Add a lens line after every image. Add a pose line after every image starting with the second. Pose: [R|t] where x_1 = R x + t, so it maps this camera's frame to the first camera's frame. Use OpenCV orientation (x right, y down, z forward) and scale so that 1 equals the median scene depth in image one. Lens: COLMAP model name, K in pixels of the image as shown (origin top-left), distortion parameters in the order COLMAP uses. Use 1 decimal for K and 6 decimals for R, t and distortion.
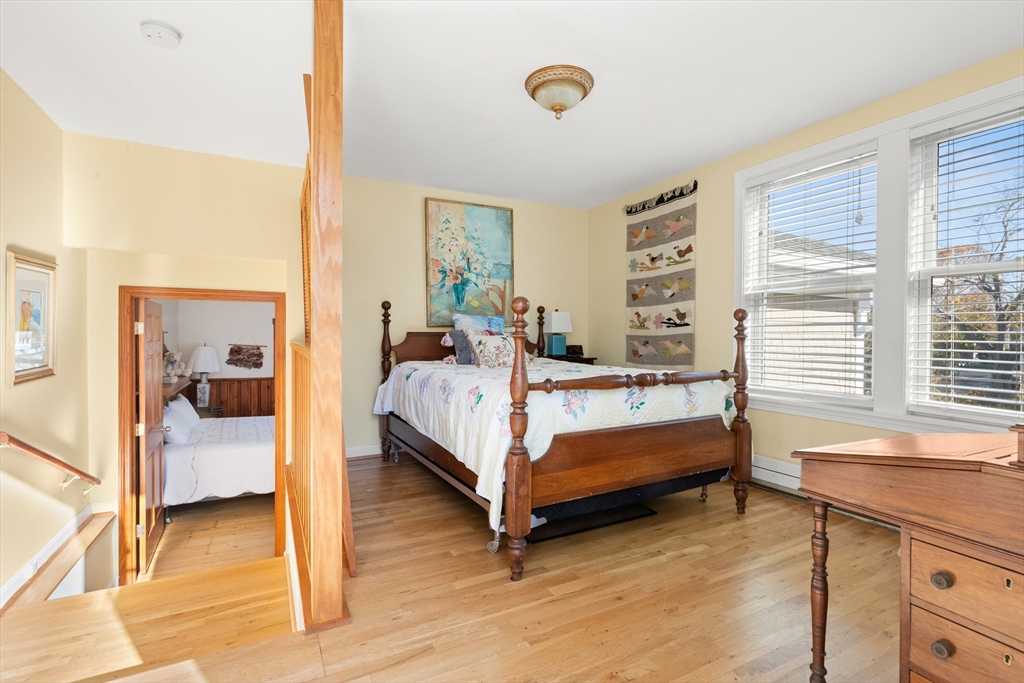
lens RADIAL K [[484.4, 0, 513.2], [0, 484.4, 338.3], [0, 0, 1]] dist [0.005865, 0.000941]
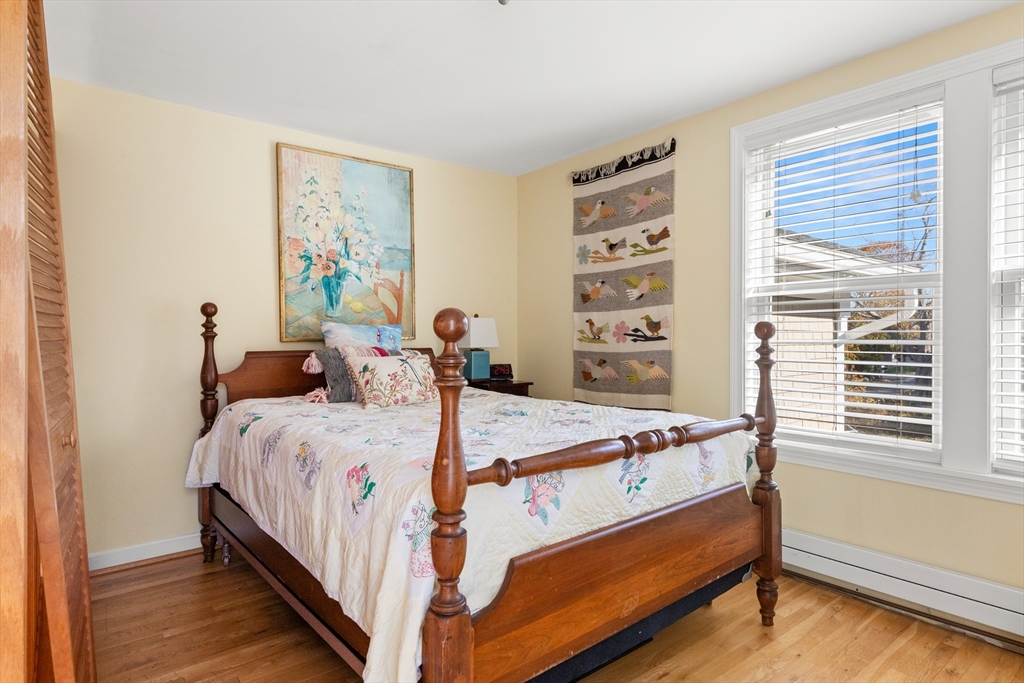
lens RADIAL K [[569.9, 0, 514.5], [0, 569.9, 336.9], [0, 0, 1]] dist [0.006853, 0.000318]
pose [[0.981235, -0.005168, 0.192748, -0.019938], [0.006081, 0.999973, -0.004144, -0.028654], [-0.192722, 0.005239, 0.981239, 0.215415]]
